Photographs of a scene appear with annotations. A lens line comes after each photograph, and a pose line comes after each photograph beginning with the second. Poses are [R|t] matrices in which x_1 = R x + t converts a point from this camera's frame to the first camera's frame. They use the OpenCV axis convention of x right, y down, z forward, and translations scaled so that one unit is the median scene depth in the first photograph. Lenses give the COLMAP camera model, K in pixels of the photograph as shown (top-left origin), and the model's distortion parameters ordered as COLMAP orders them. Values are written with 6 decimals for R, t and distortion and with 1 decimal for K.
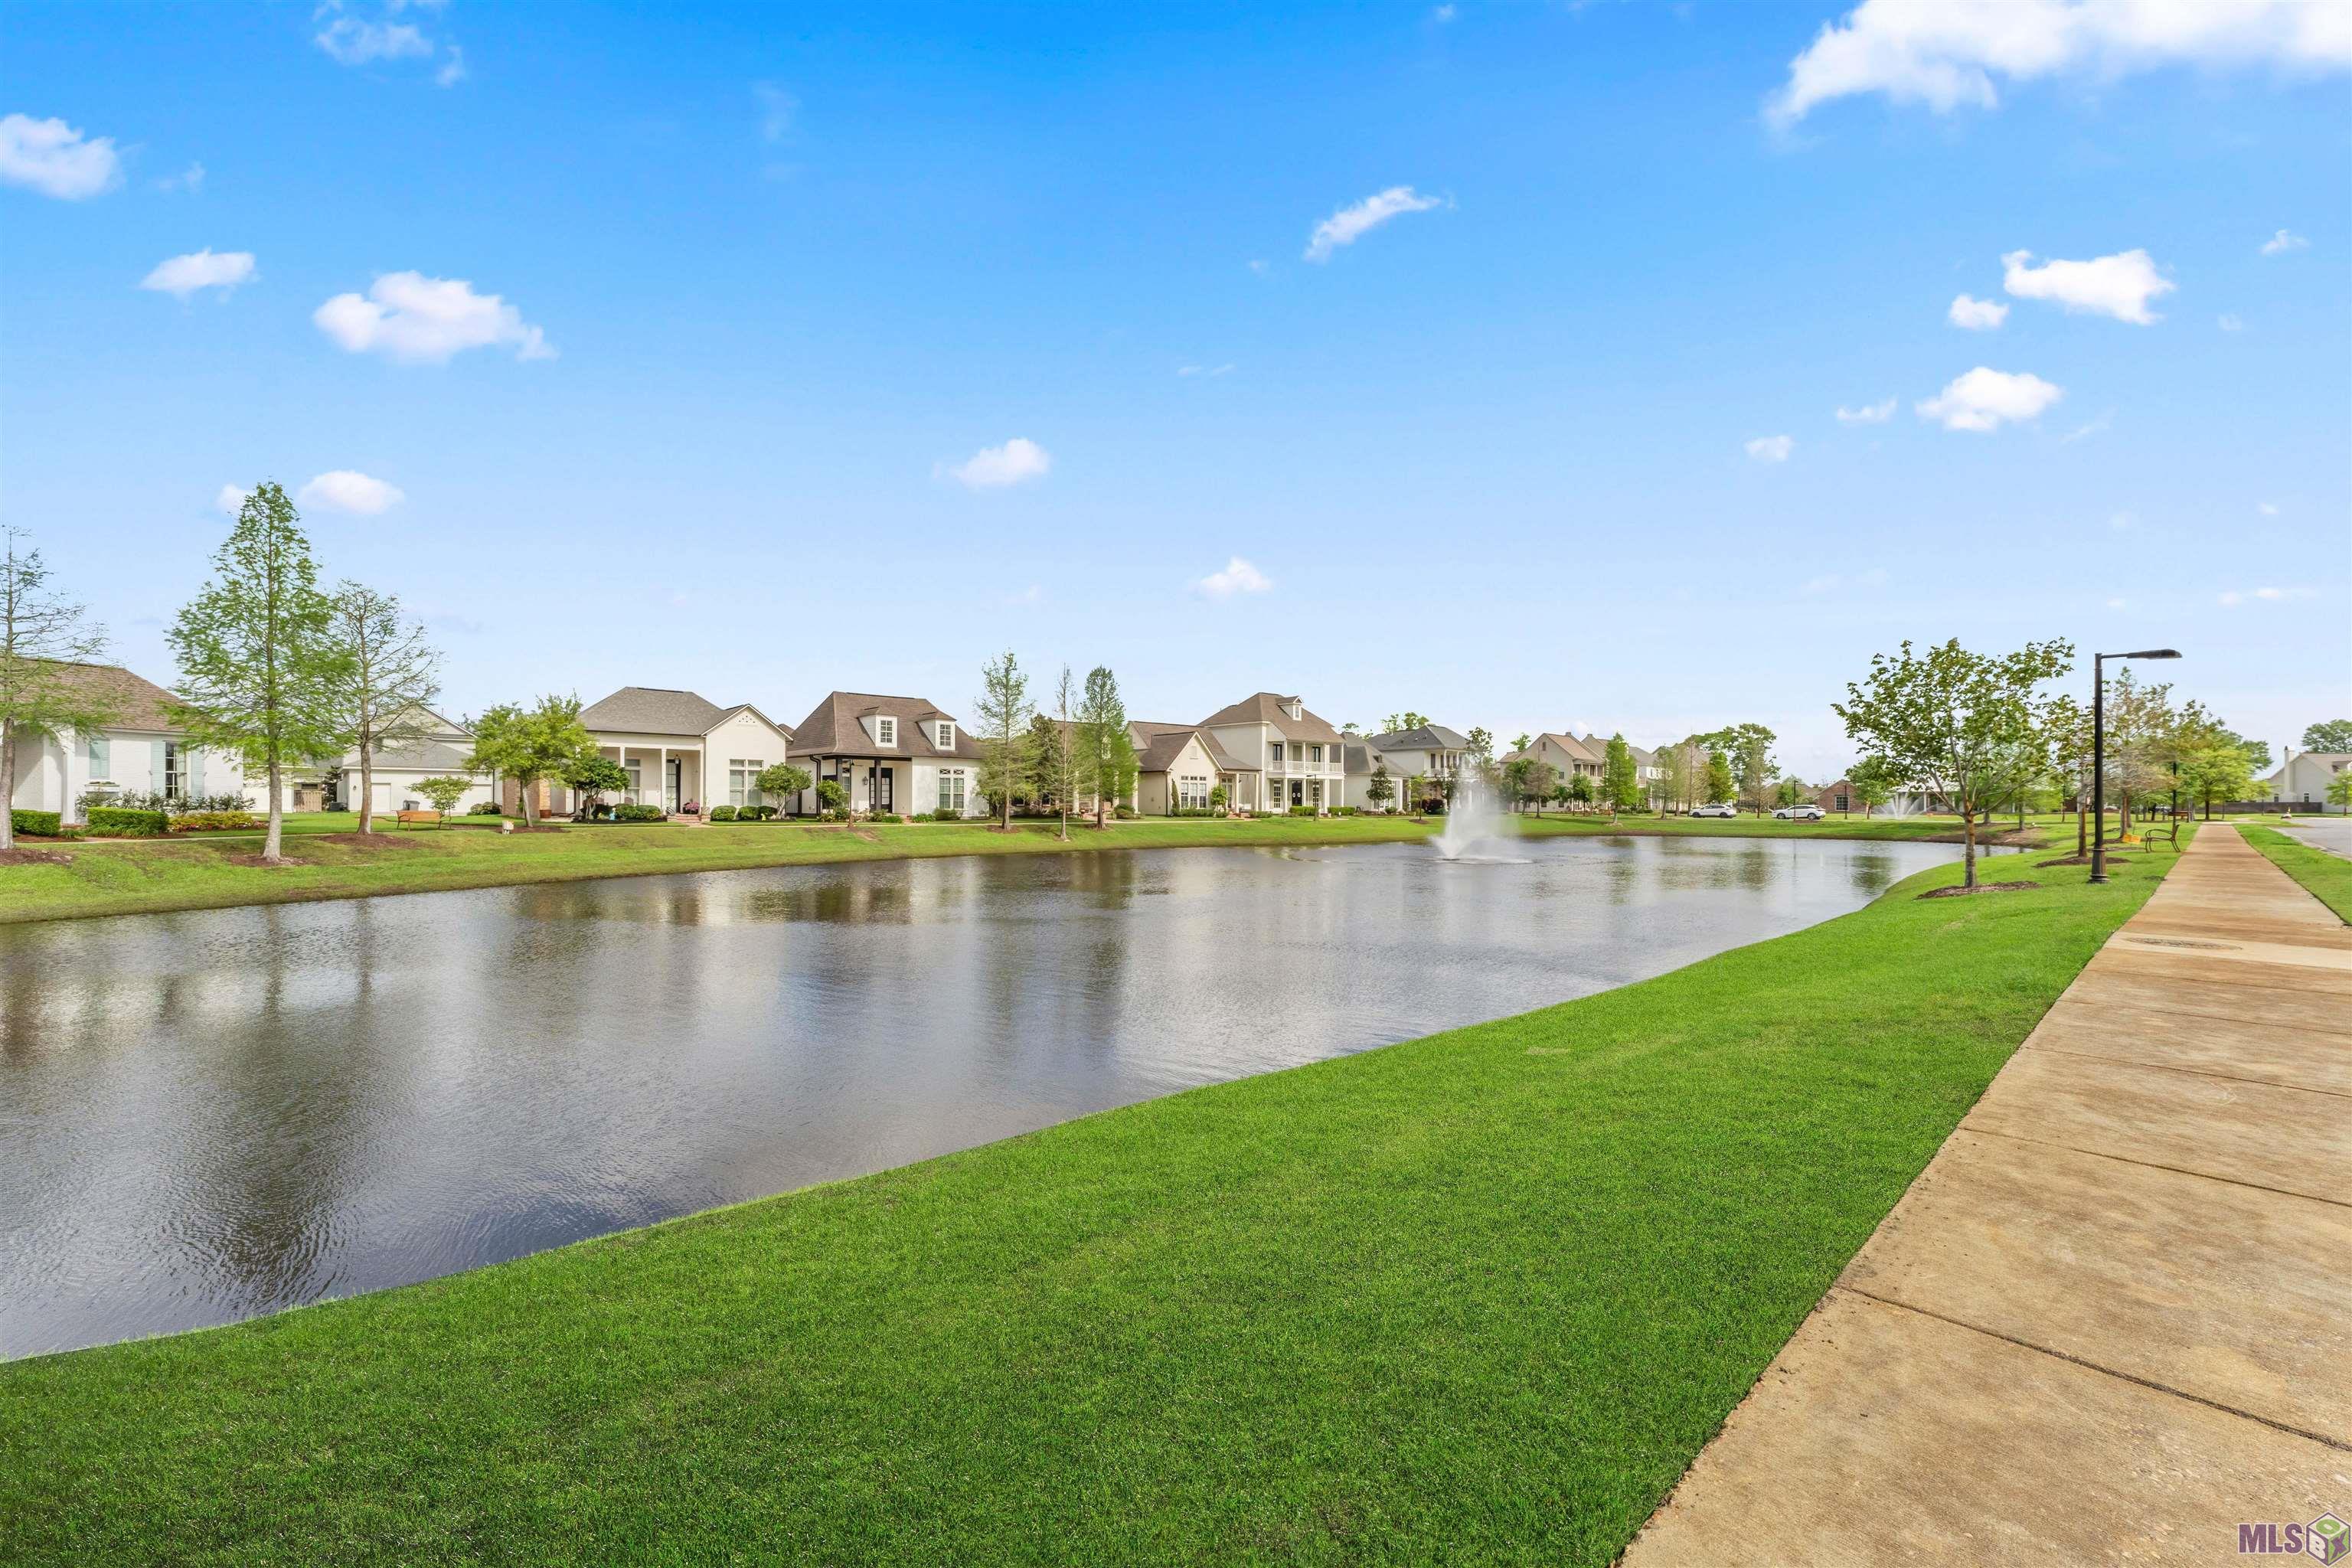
lens RADIAL K [[949.1, 0, 1173.9], [0, 949.1, 791.7], [0, 0, 1]] dist [-0.002082, -0.000167]
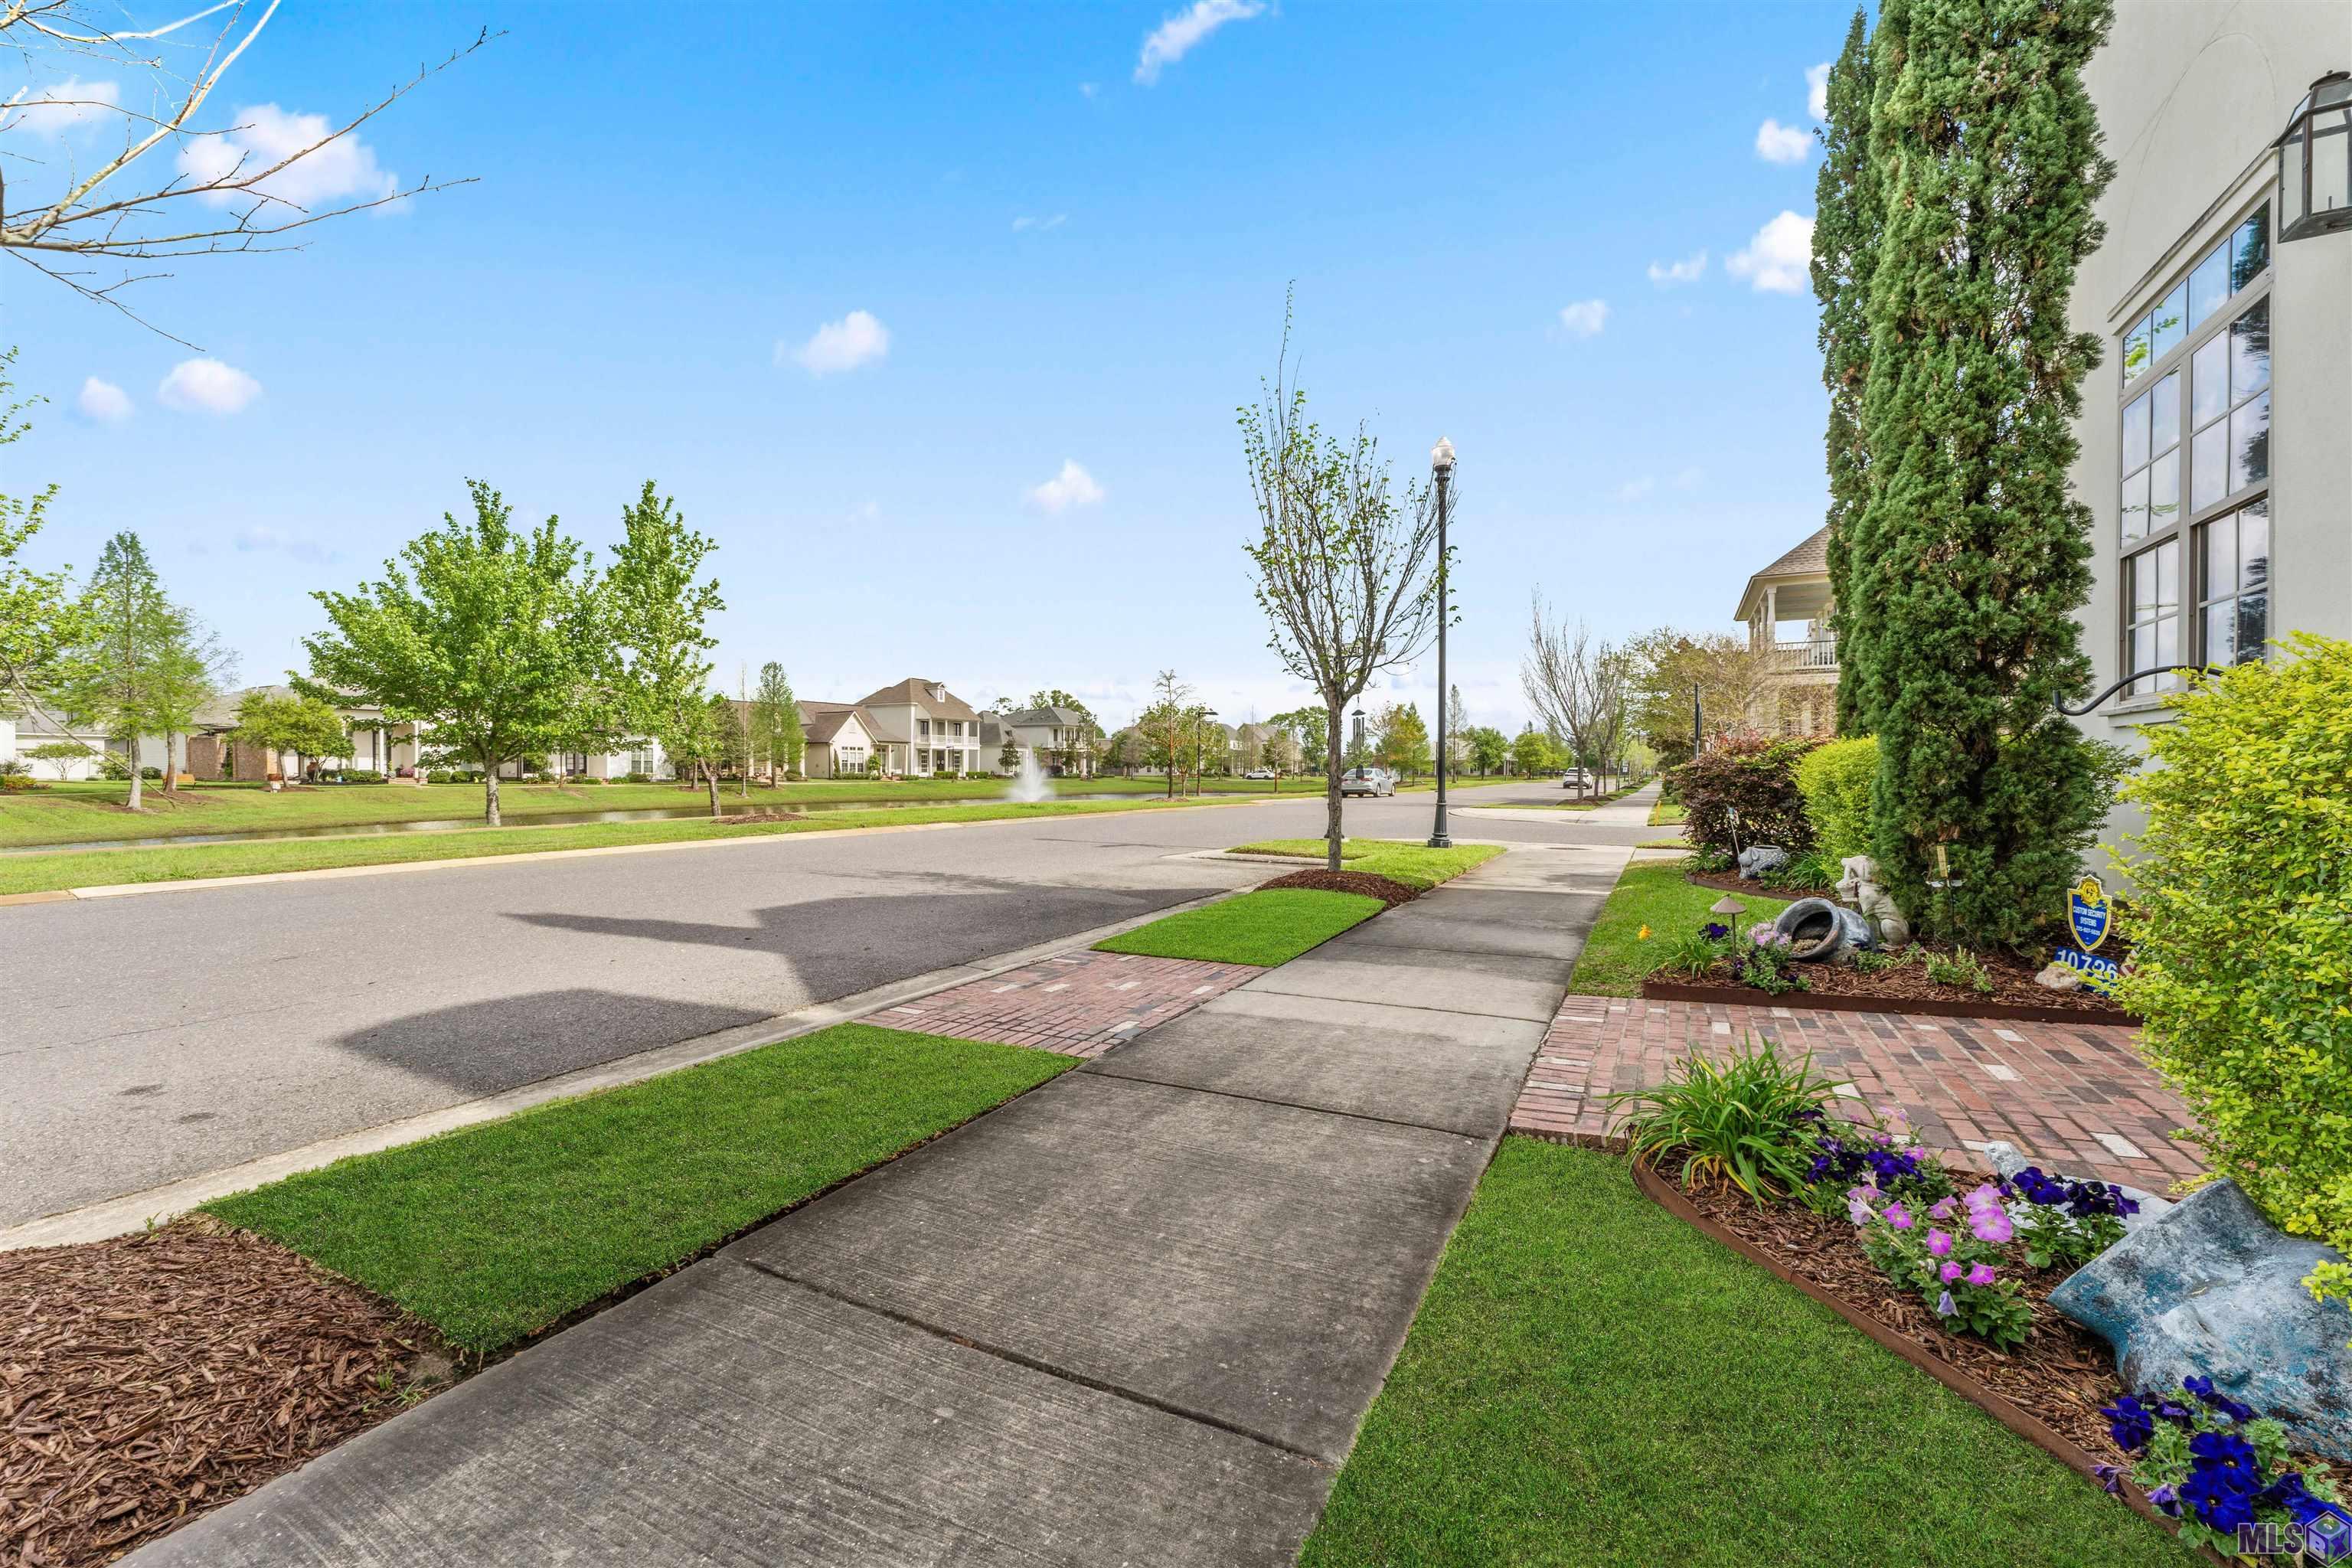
lens RADIAL K [[949.1, 0, 1169.4], [0, 949.1, 784.3], [0, 0, 1]] dist [-0.002082, -0.000167]
pose [[0.944650, -0.005552, 0.328033, 0.004606], [-0.003463, 0.999632, 0.026892, -0.002006], [-0.328062, -0.026539, 0.944283, -0.286893]]
